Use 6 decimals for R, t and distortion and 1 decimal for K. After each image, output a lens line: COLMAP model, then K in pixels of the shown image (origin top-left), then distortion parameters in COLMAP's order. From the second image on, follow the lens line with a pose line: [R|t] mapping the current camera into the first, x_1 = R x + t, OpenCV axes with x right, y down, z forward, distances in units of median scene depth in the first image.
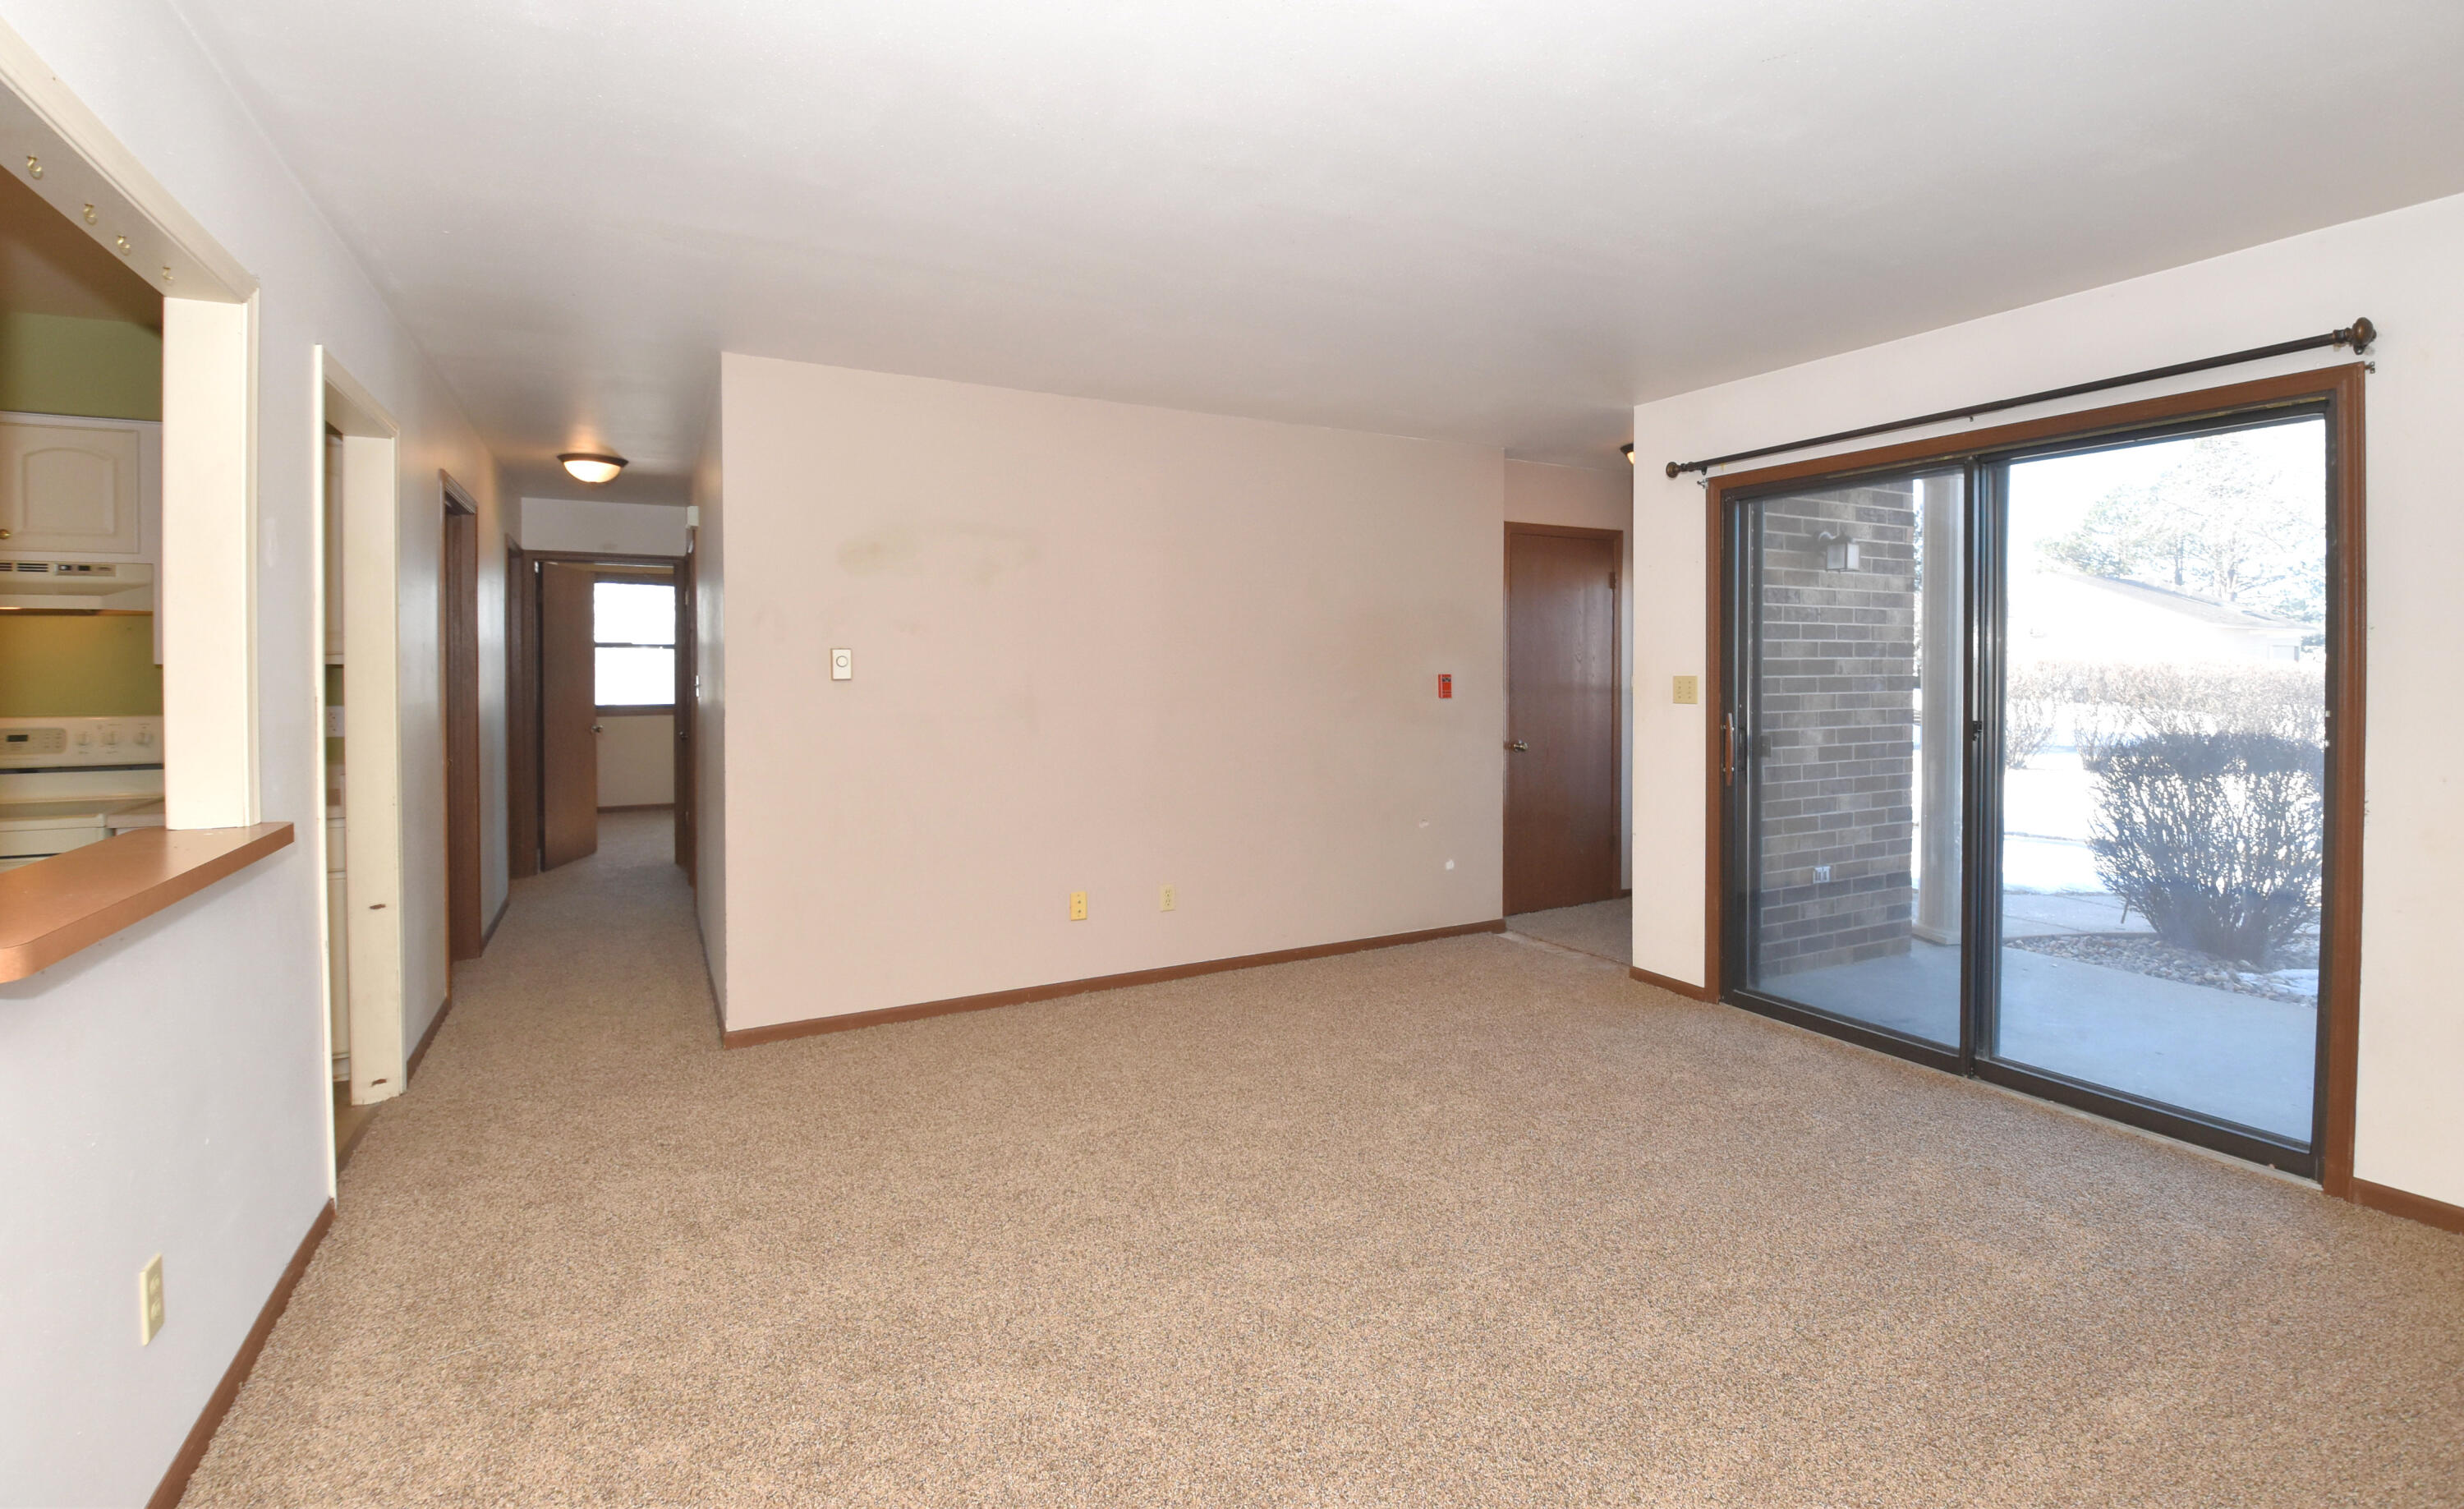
lens RADIAL K [[1067.2, 0, 1169.7], [0, 1067.2, 676.8], [0, 0, 1]] dist [-0.021625, -0.003978]
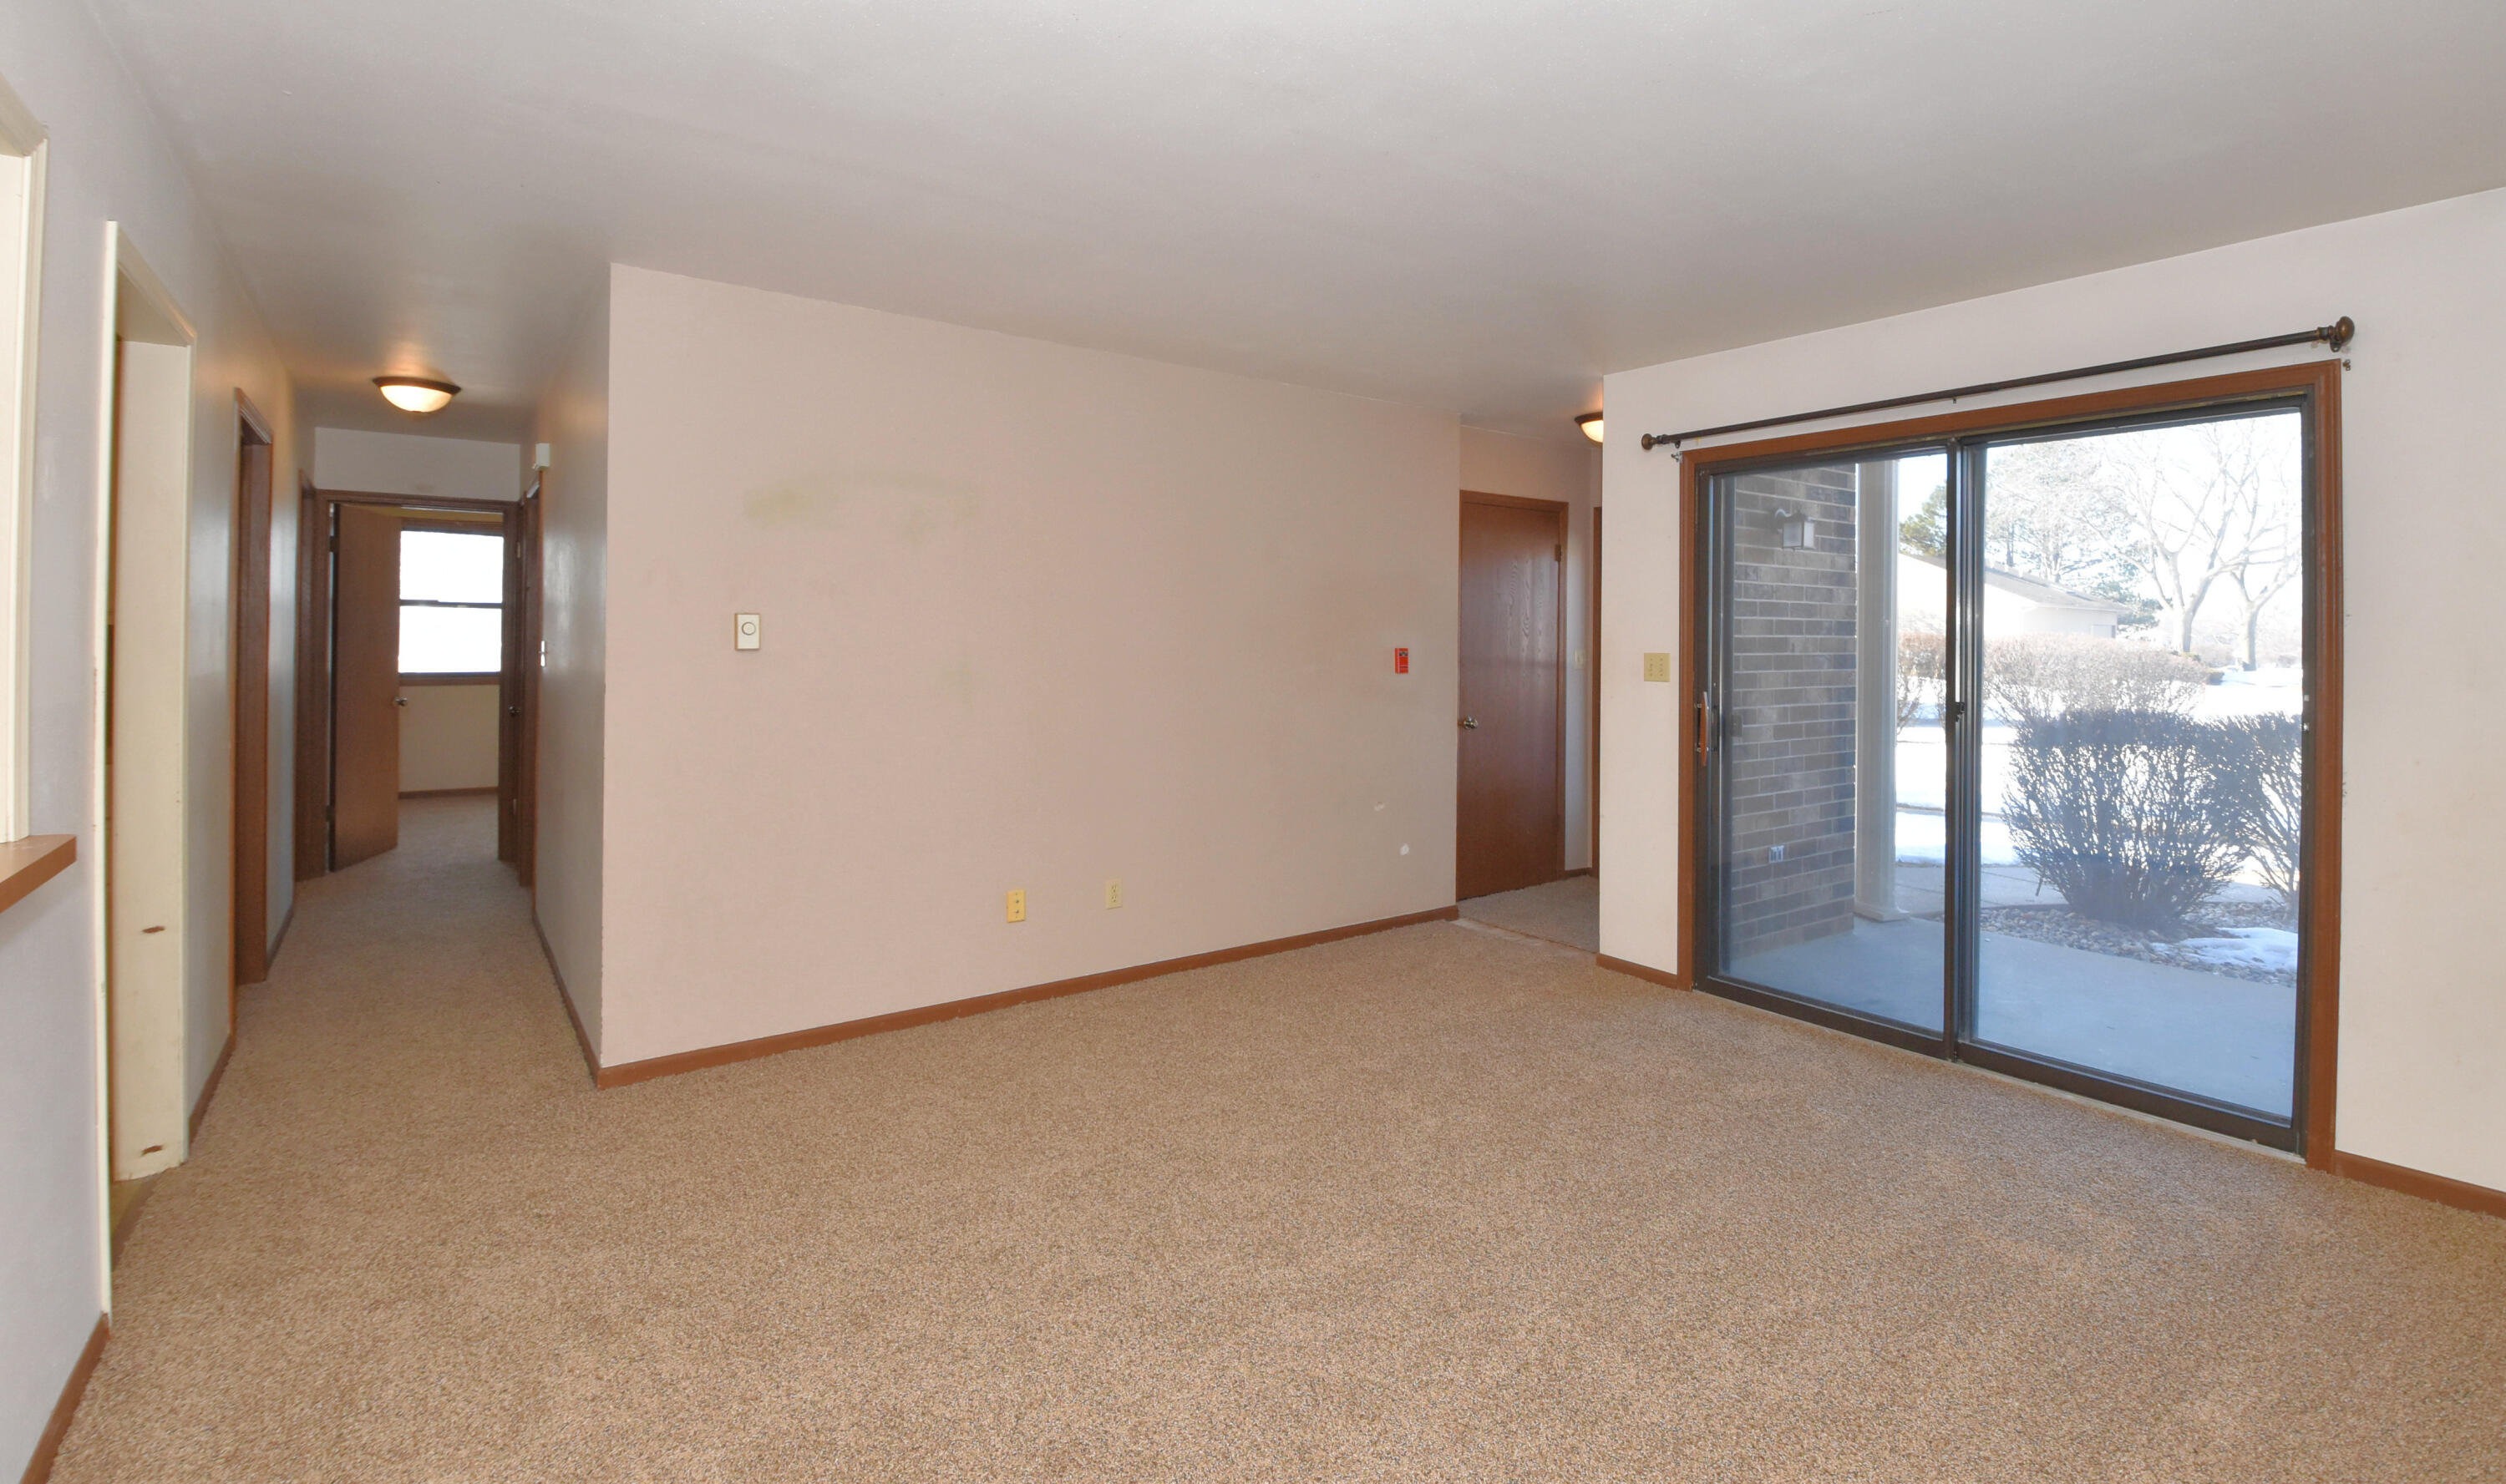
lens RADIAL K [[1126.6, 0, 1211.9], [0, 1126.6, 622.6], [0, 0, 1]] dist [-0.027242, -0.001771]
pose [[0.988764, 0.012289, 0.148977, -0.089634], [-0.009331, 0.999745, -0.020540, -0.004955], [-0.149191, 0.018919, 0.988627, 0.058044]]
